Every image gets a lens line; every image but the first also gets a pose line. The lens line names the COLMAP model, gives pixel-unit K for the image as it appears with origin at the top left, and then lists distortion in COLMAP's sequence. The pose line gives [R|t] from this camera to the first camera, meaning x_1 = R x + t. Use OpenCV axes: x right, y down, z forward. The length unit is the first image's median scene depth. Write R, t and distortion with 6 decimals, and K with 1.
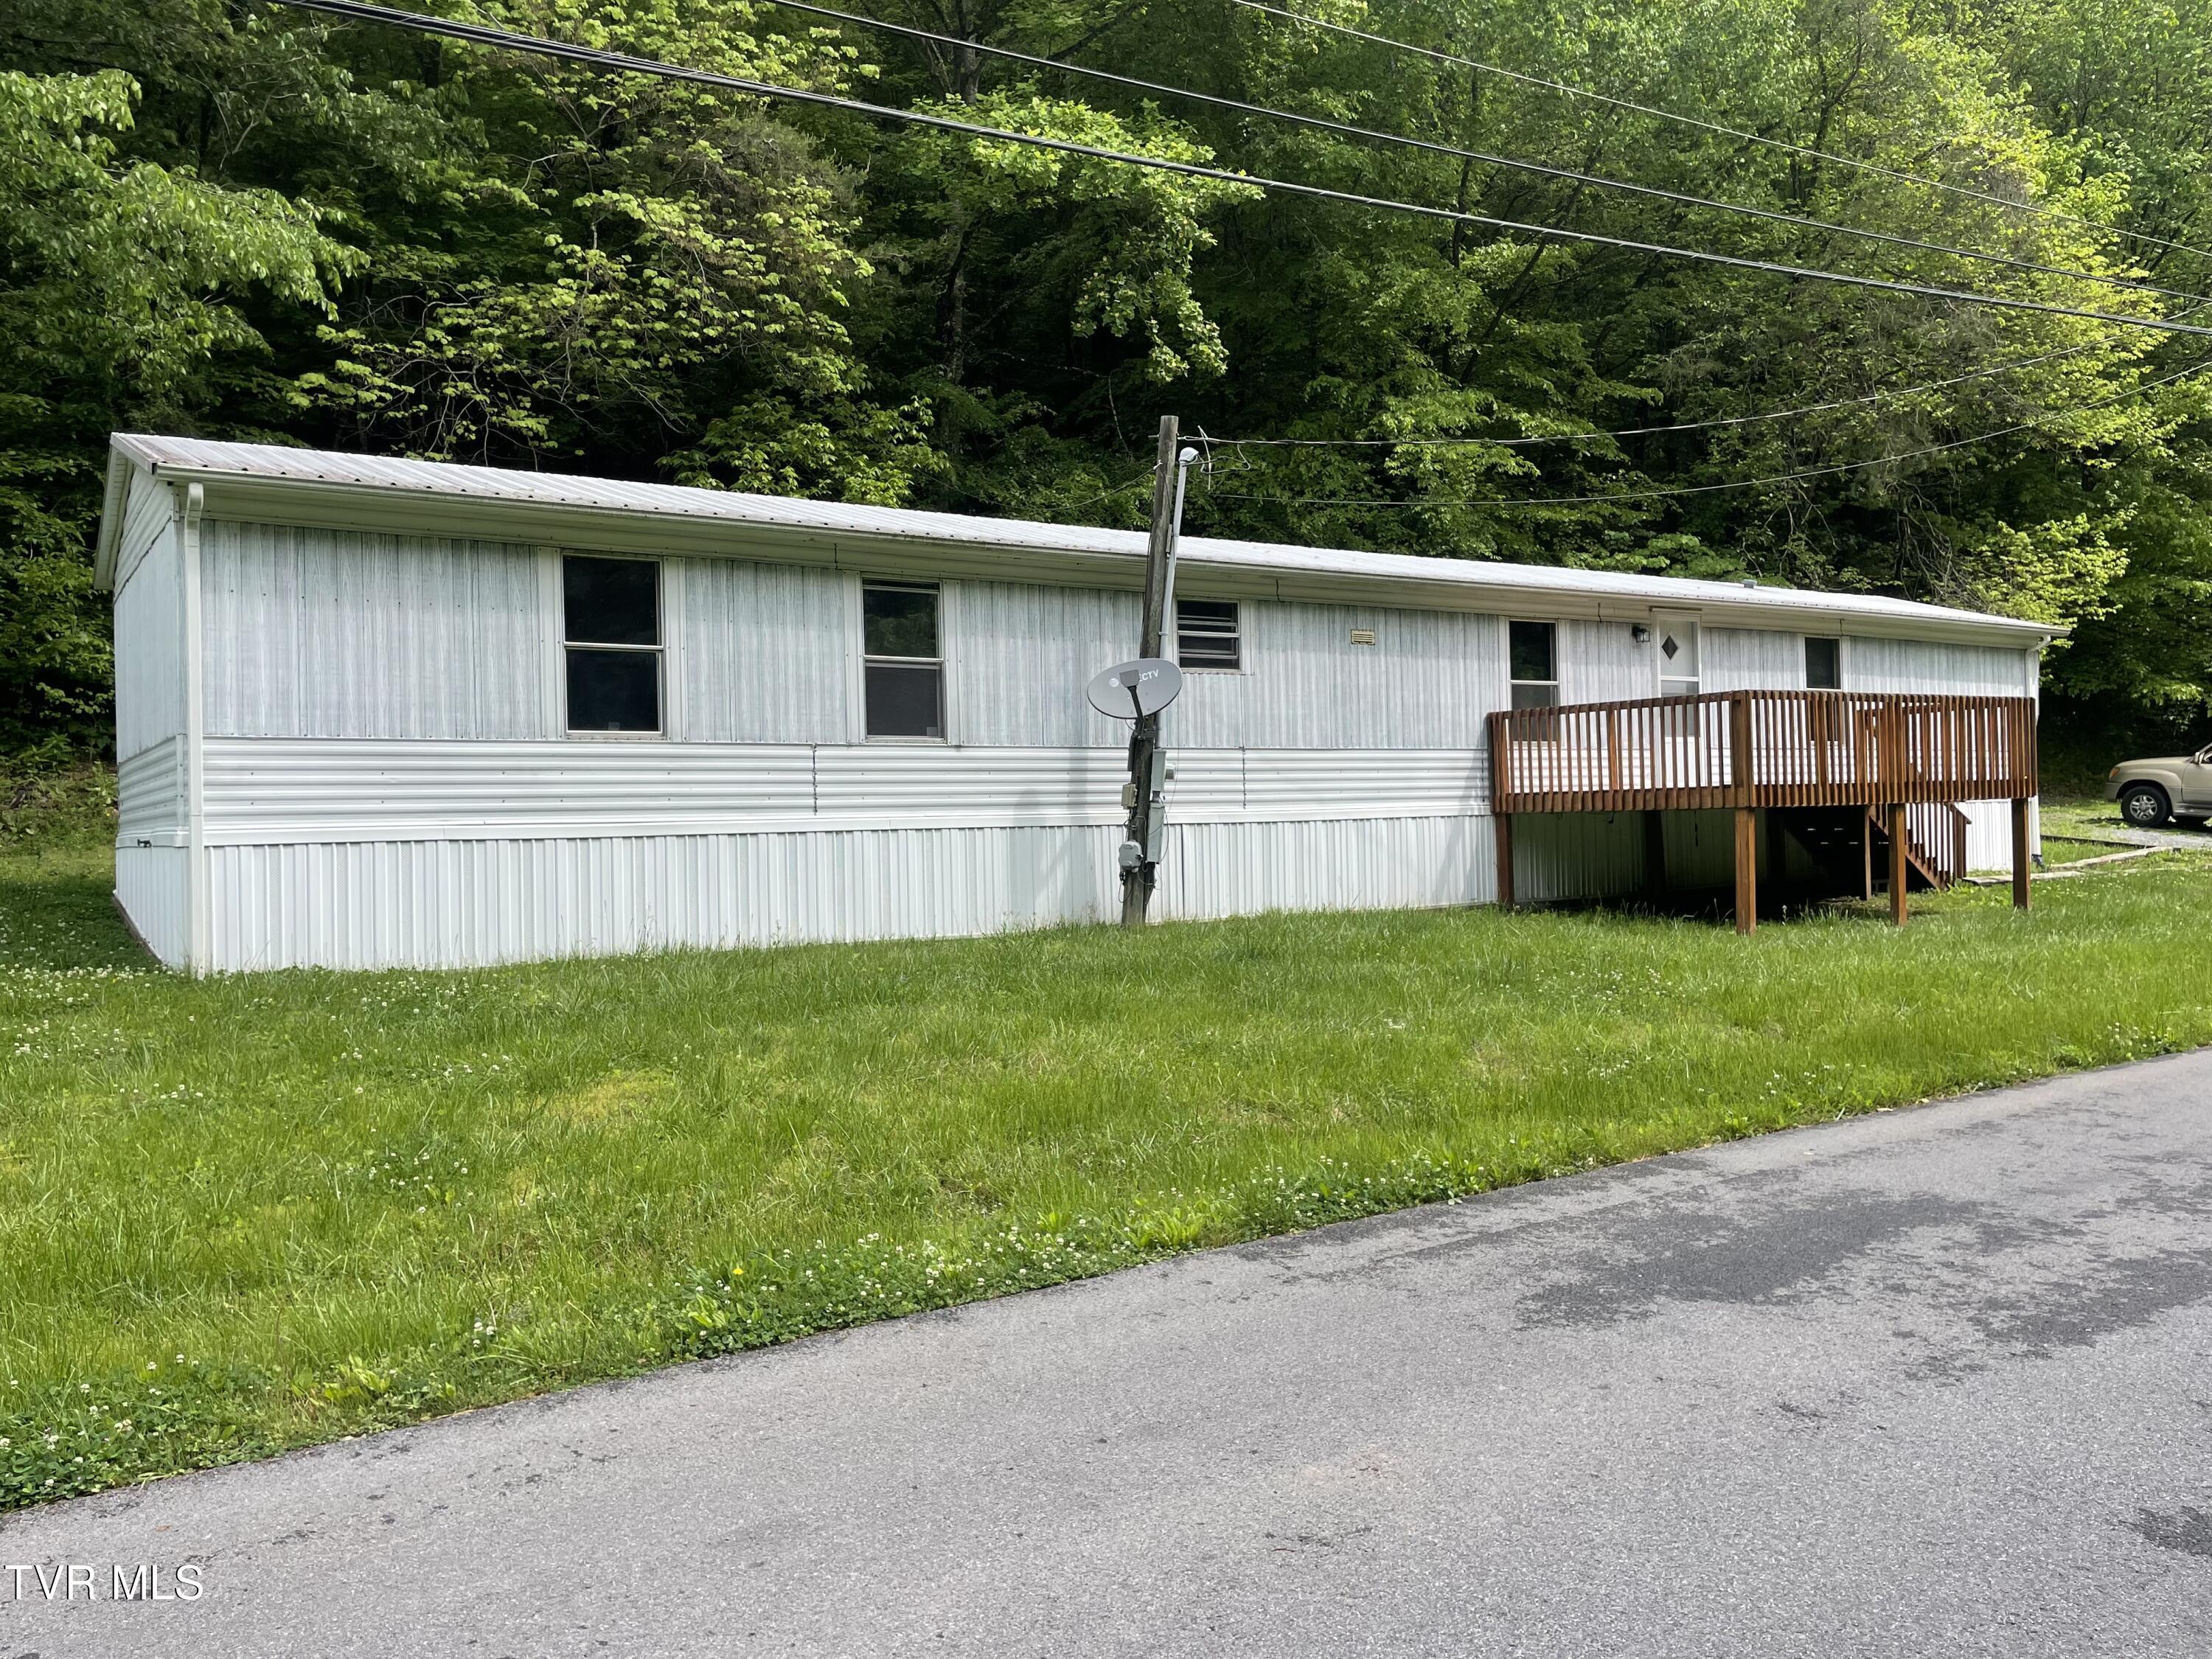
lens RADIAL K [[1812.1, 0, 1106.0], [0, 1812.1, 829.5], [0, 0, 1]] dist [0.126260, -0.179071]
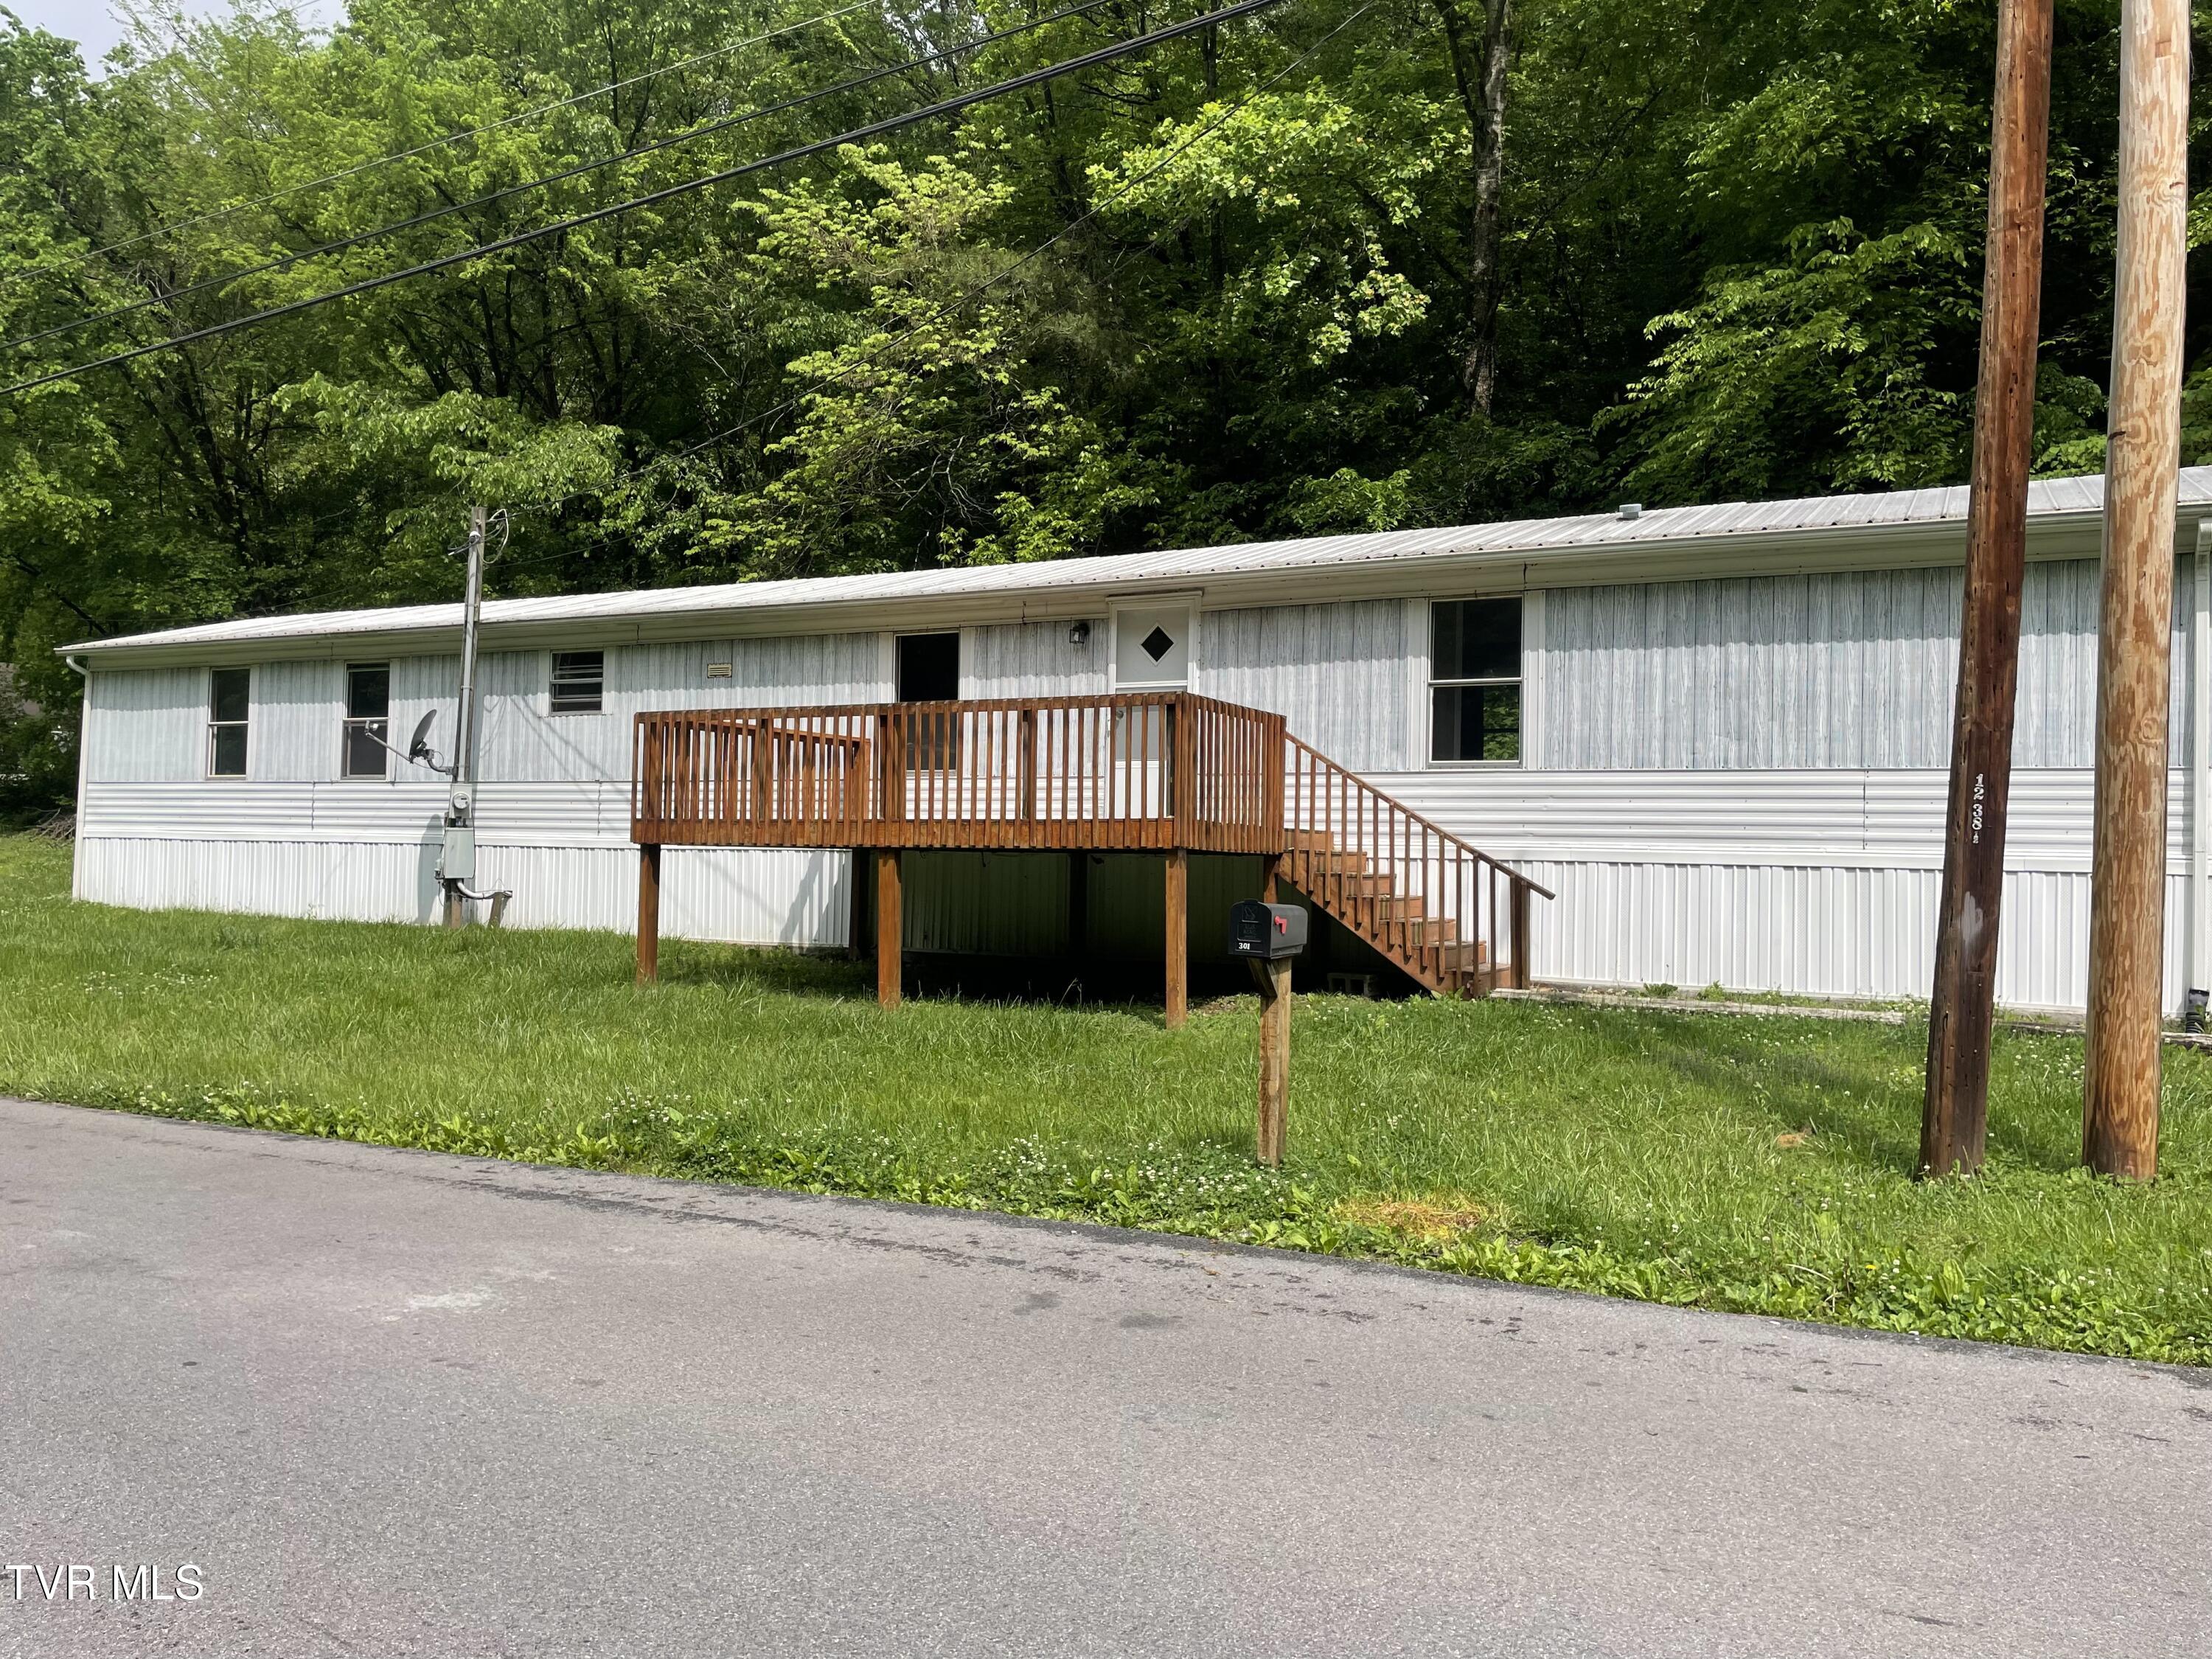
lens RADIAL K [[1676.5, 0, 1119.9], [0, 1676.5, 822.0], [0, 0, 1]] dist [0.102480, -0.133661]
pose [[0.437290, 0.015784, -0.899182, 1.000079], [-0.030629, 0.999527, 0.002650, -0.027994], [0.898799, 0.026382, 0.437567, 0.725376]]
